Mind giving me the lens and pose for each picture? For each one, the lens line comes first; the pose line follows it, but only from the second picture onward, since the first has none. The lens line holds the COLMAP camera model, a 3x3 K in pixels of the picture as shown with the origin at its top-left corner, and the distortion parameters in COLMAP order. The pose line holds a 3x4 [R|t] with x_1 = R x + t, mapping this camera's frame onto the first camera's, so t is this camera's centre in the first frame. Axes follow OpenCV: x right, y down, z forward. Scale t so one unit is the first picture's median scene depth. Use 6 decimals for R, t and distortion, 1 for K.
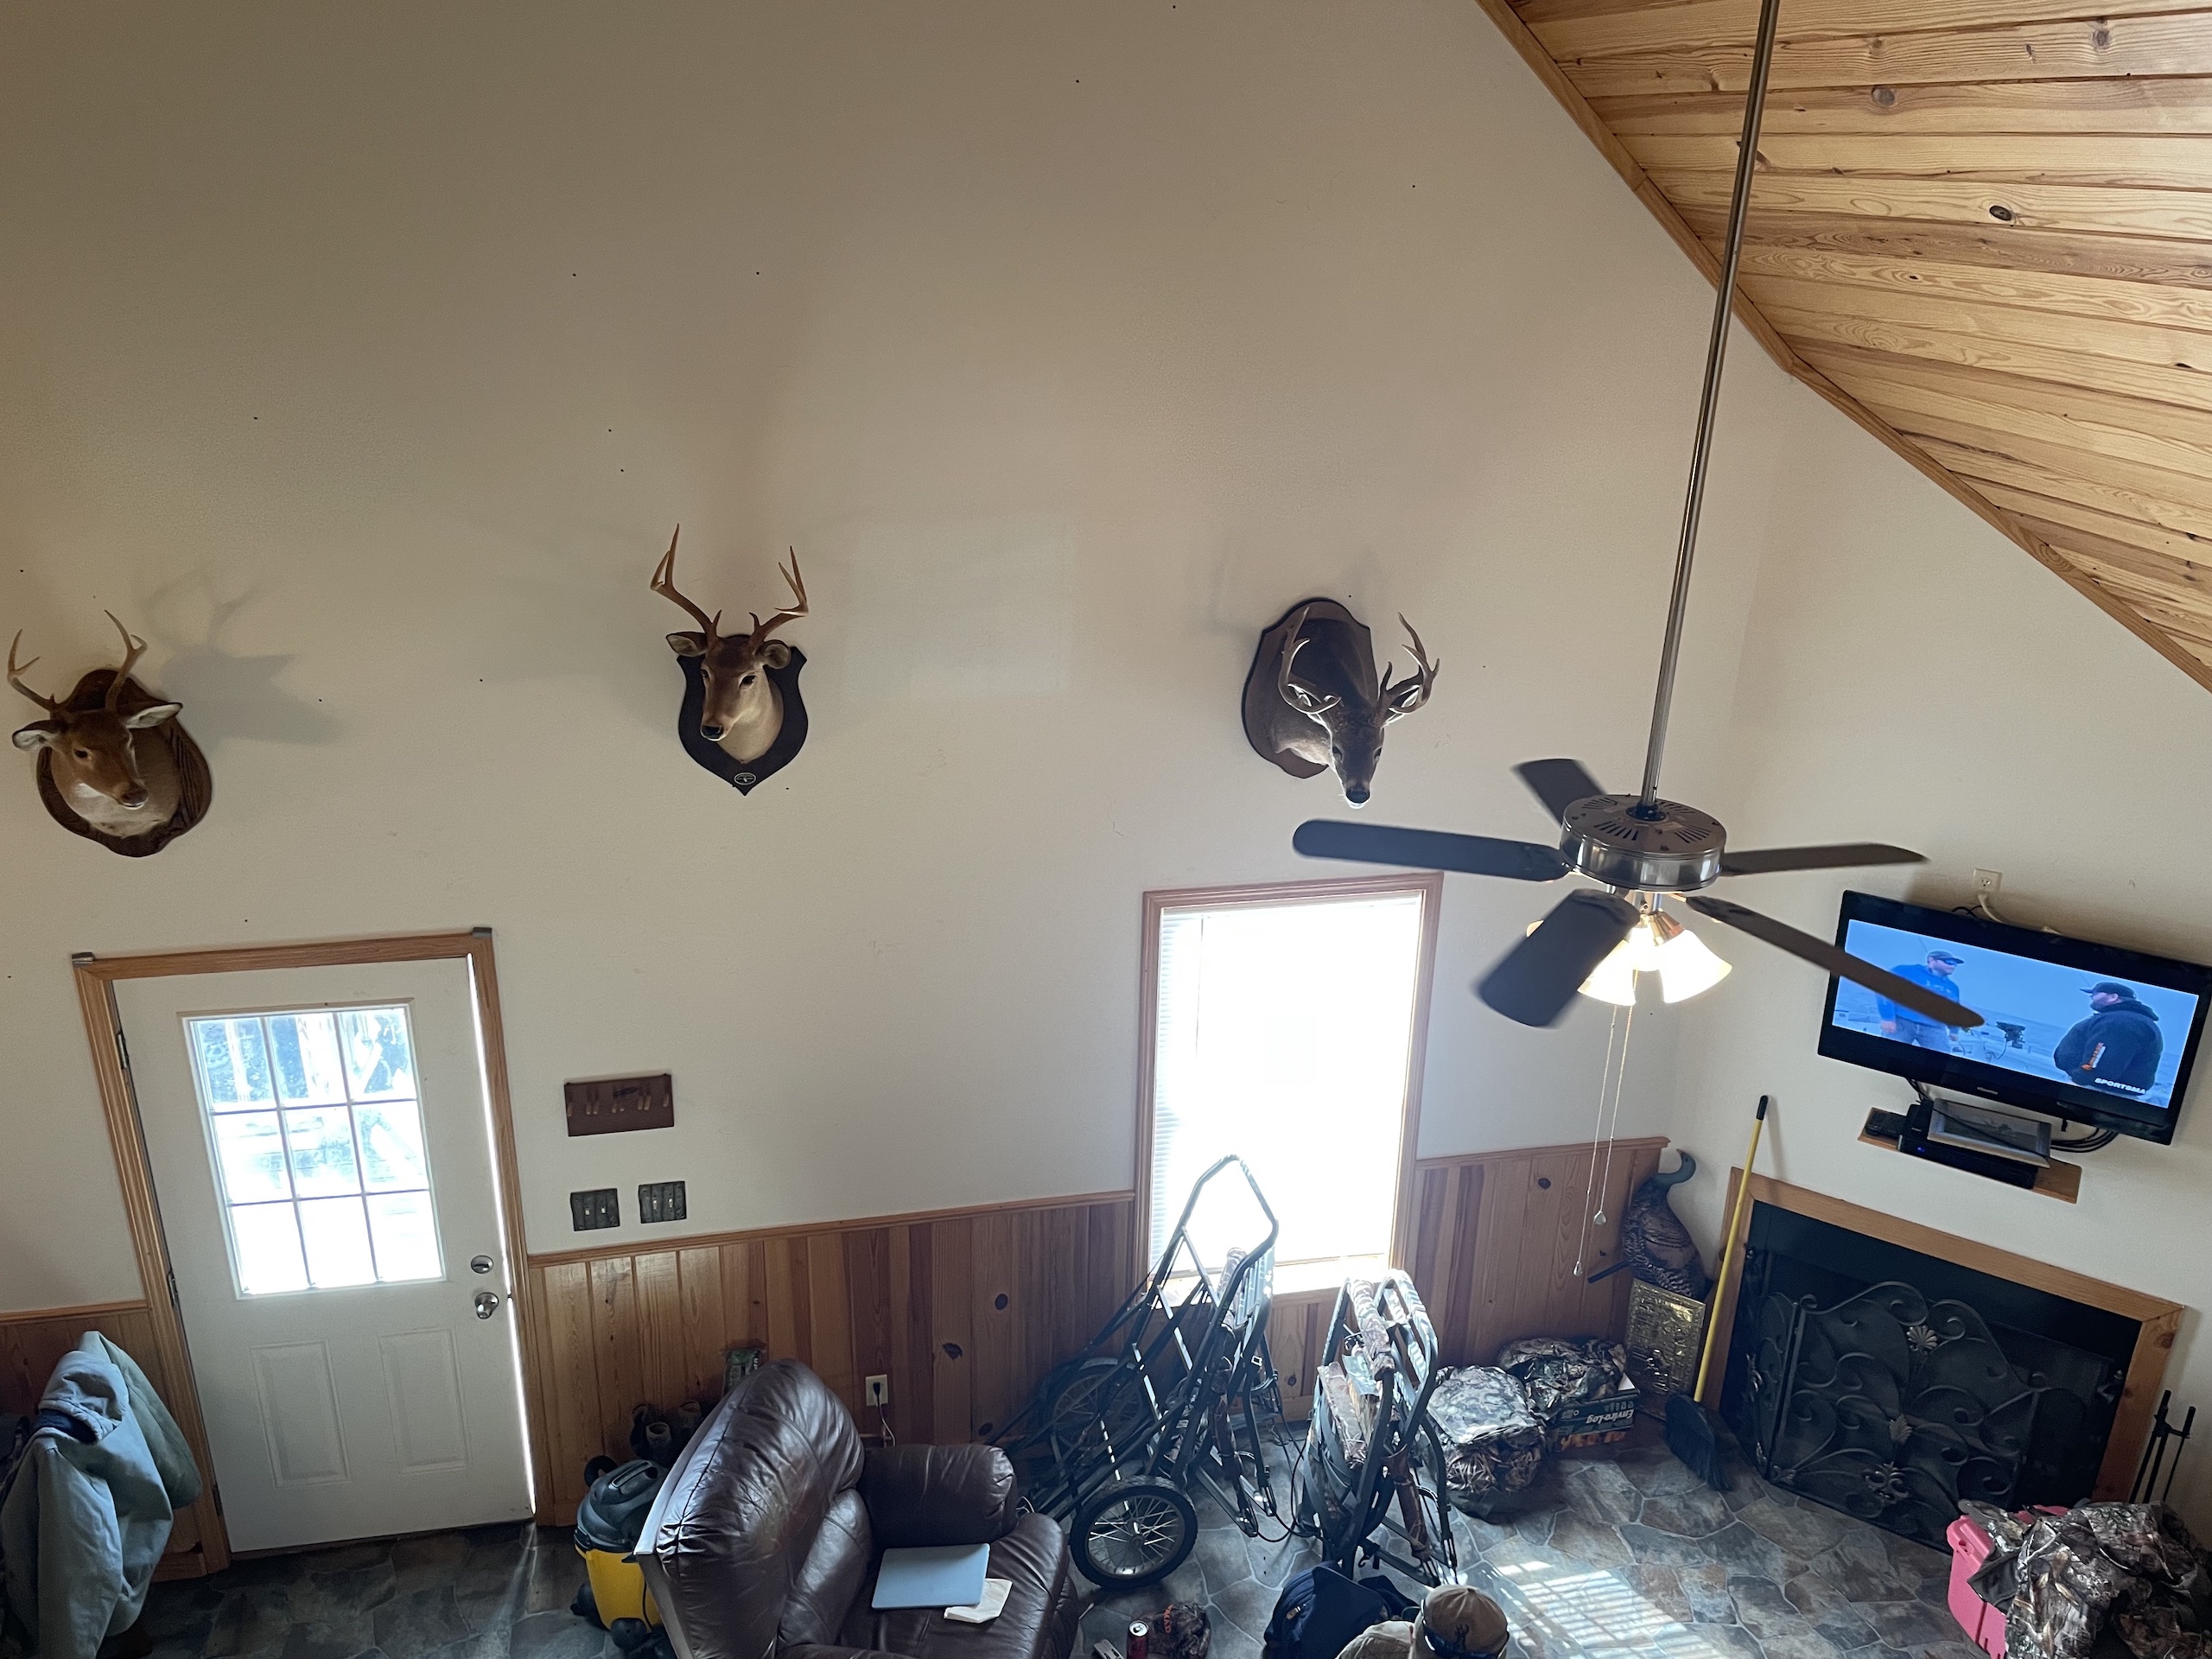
lens RADIAL K [[1667.7, 0, 1116.5], [0, 1667.7, 809.8], [0, 0, 1]] dist [0.087900, -0.111044]
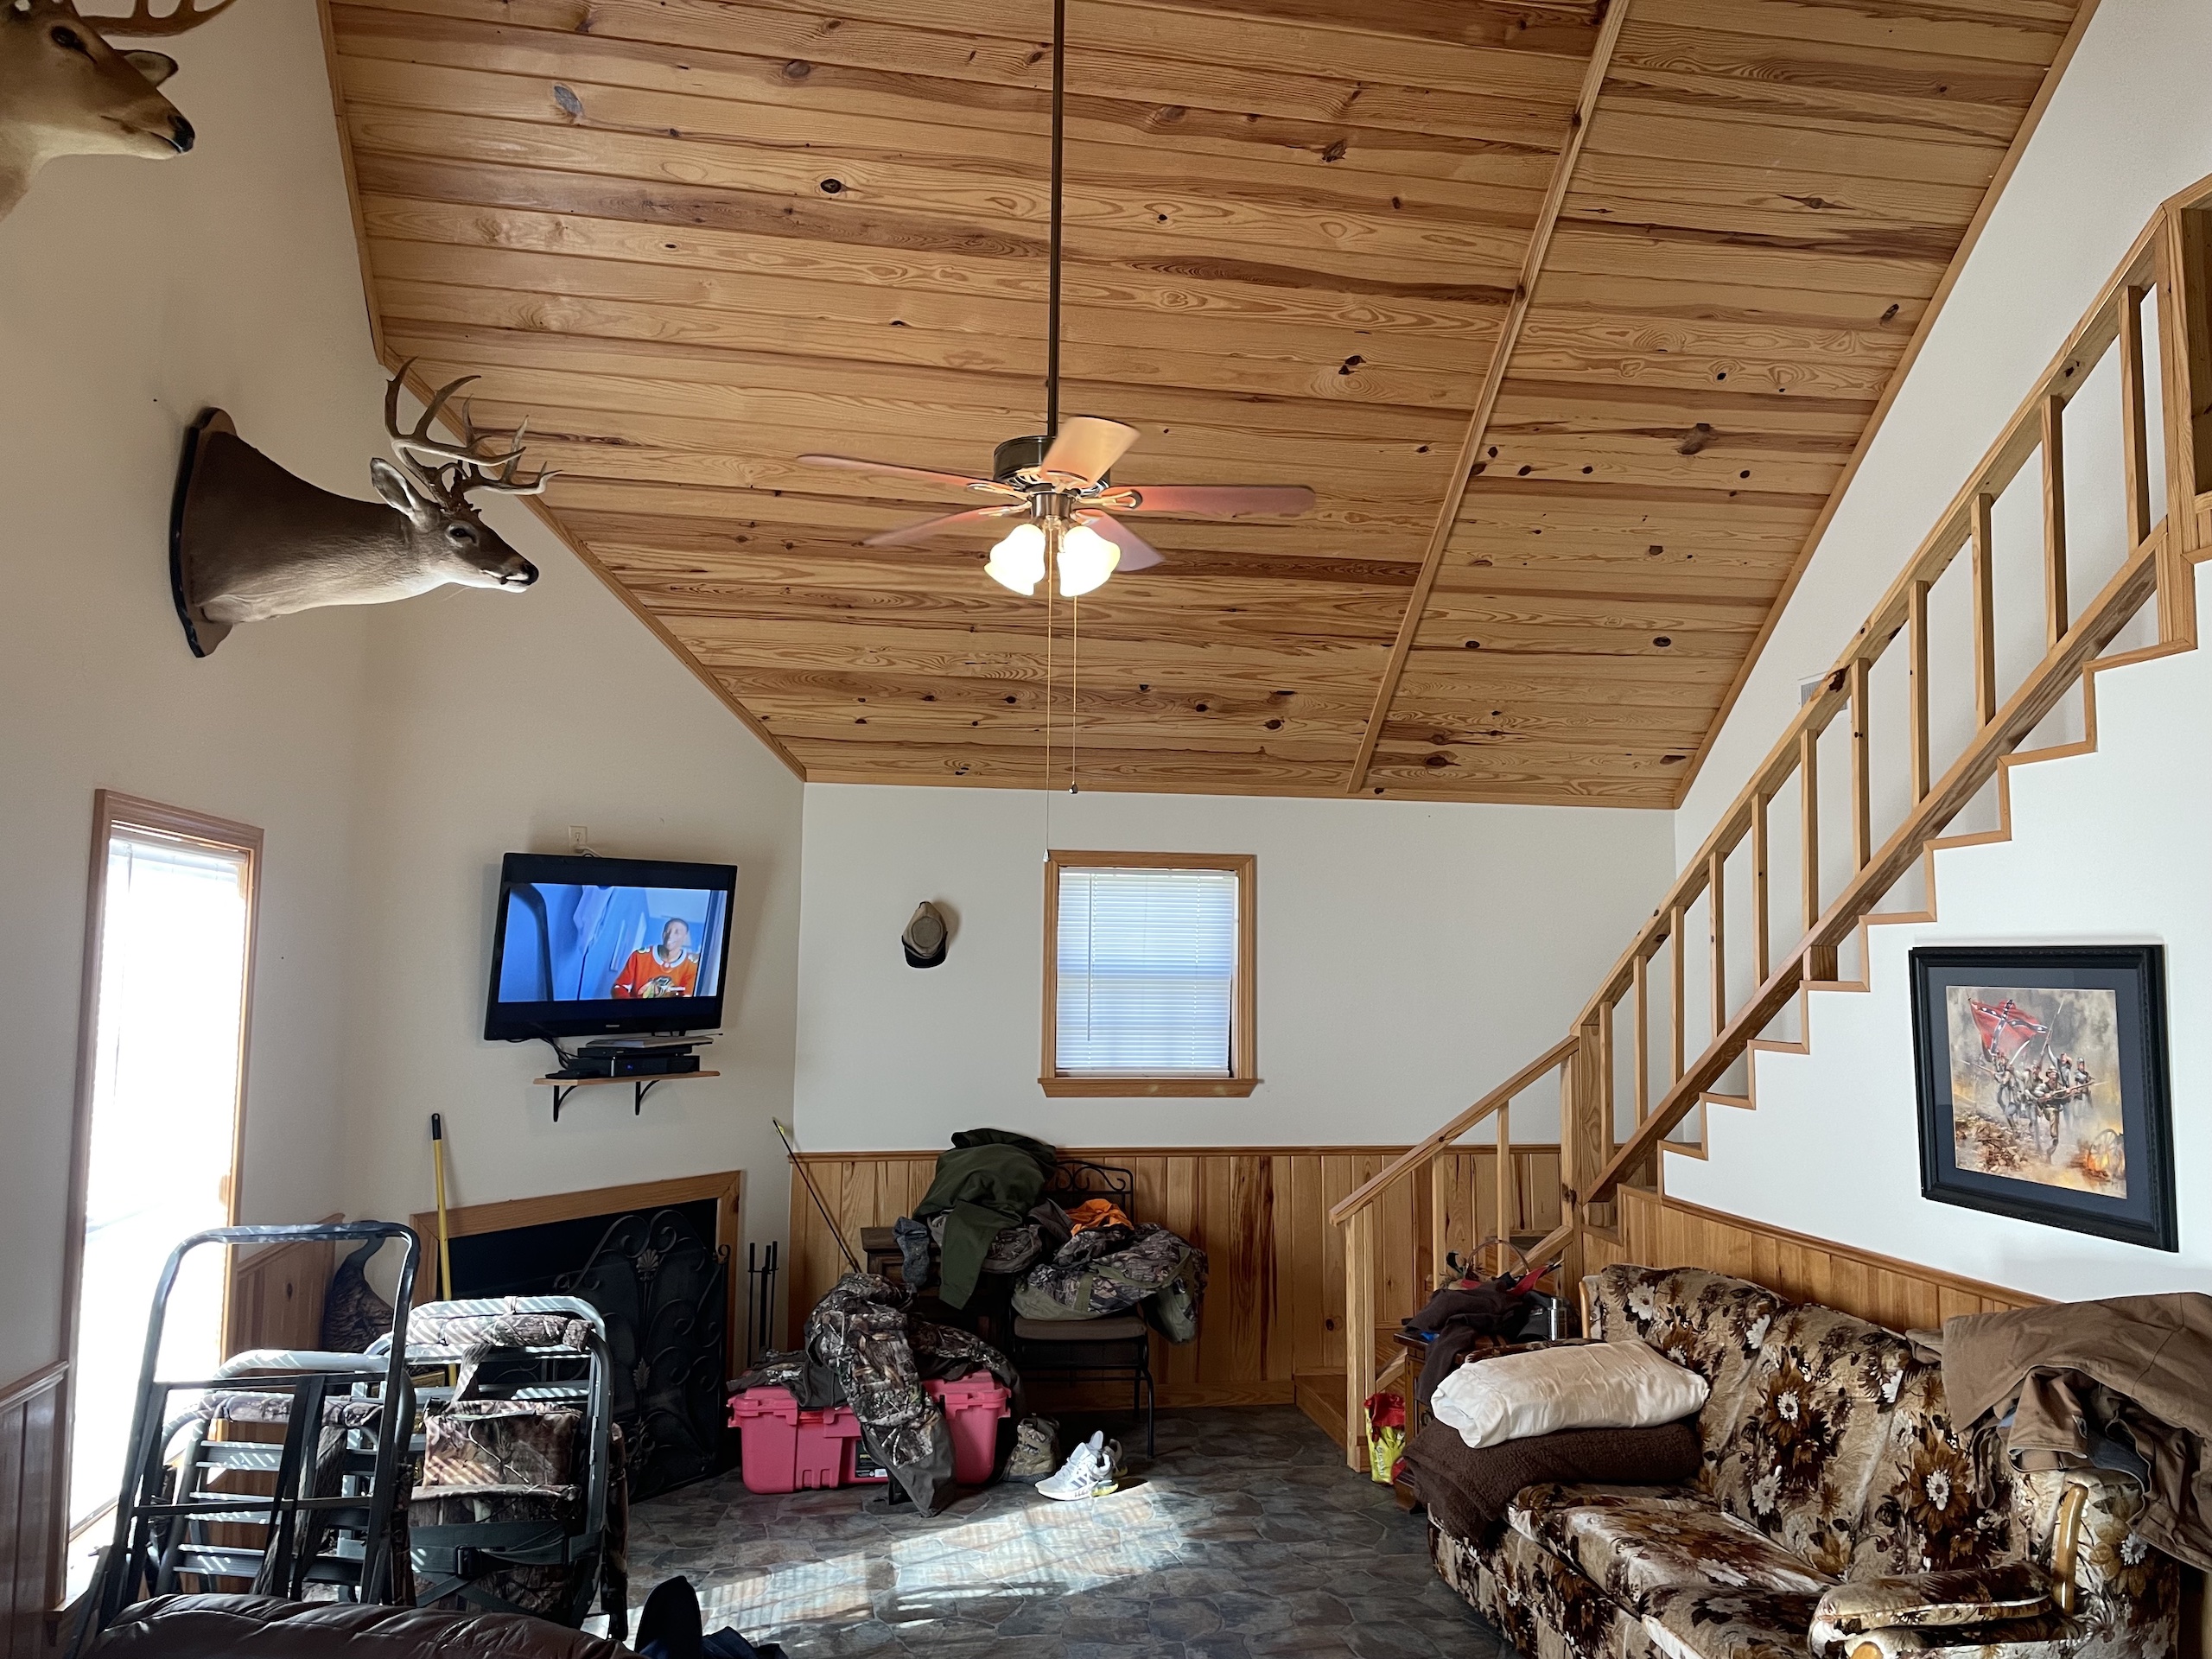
lens RADIAL K [[1667.7, 0, 1121.6], [0, 1667.7, 814.4], [0, 0, 1]] dist [0.087900, -0.111044]
pose [[0.030024, 0.066153, 0.997358, -0.594115], [0.348000, 0.934689, -0.072472, 0.233092], [-0.937014, 0.349256, 0.005042, 0.630473]]
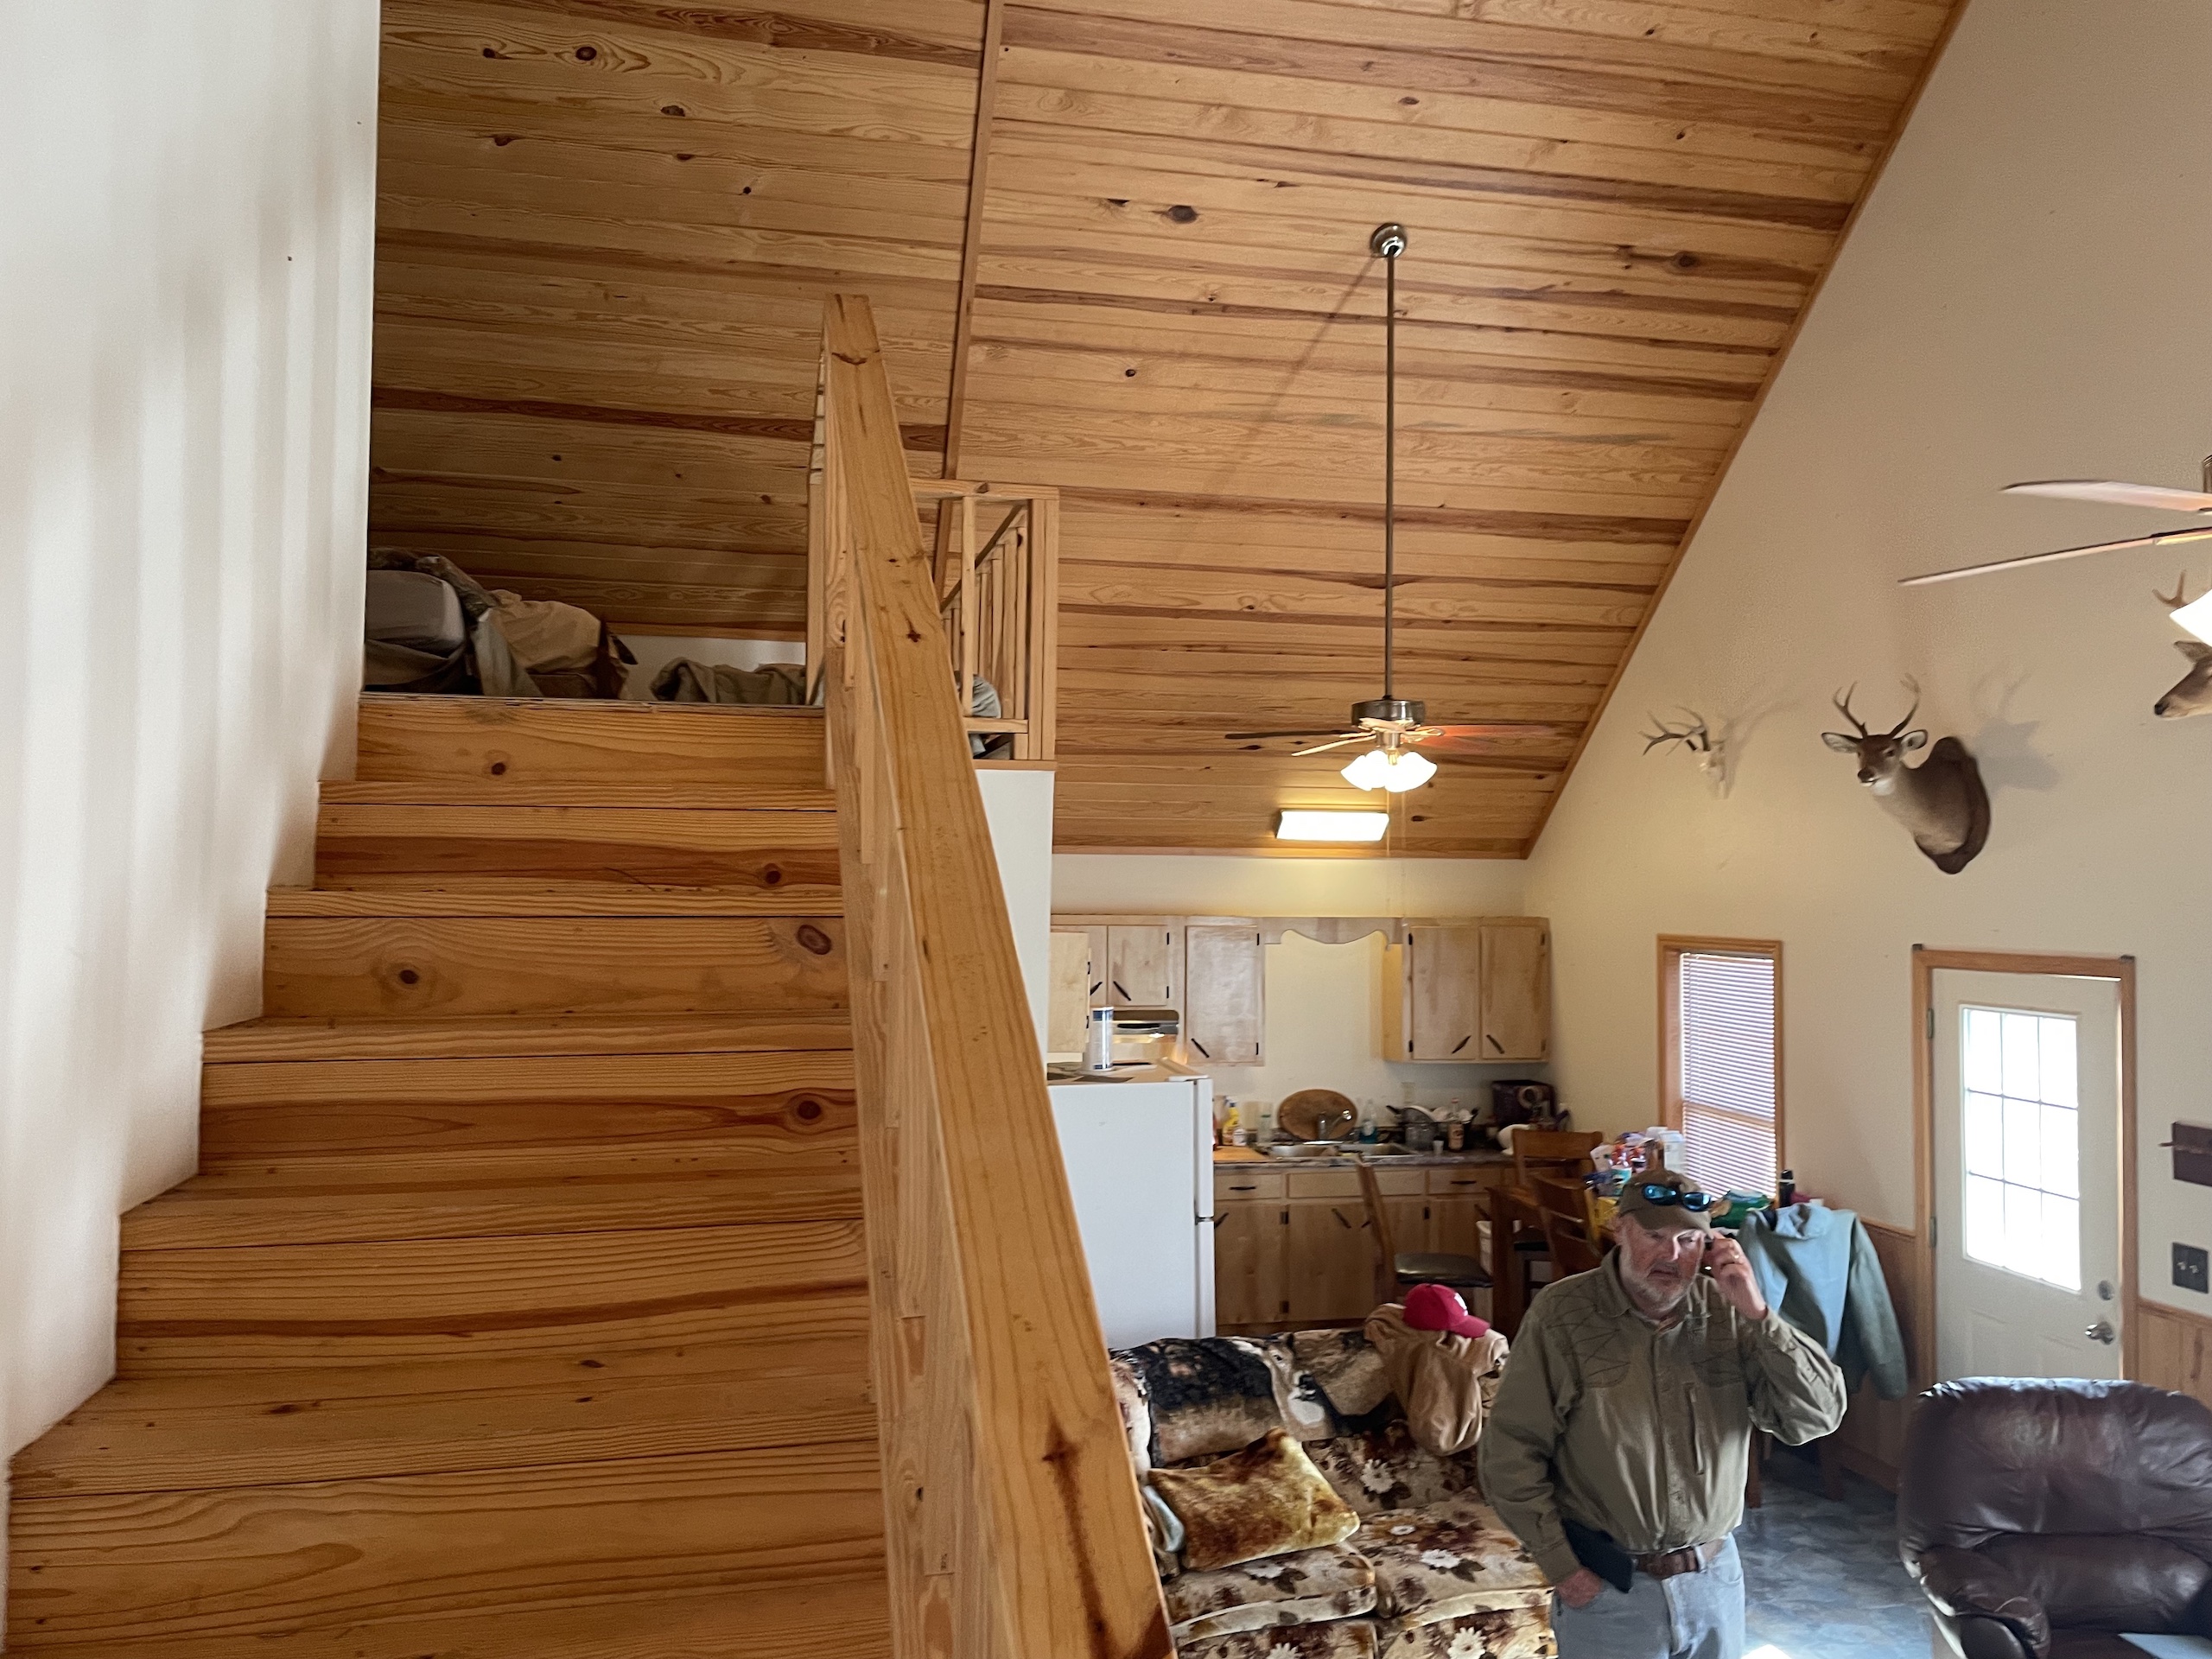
lens RADIAL K [[1667.7, 0, 1126.0], [0, 1667.7, 827.0], [0, 0, 1]] dist [0.087900, -0.111044]
pose [[-0.004088, -0.064693, -0.997897, 0.723613], [-0.368046, 0.927956, -0.058651, 0.280669], [0.929799, 0.367032, -0.027604, 0.321113]]
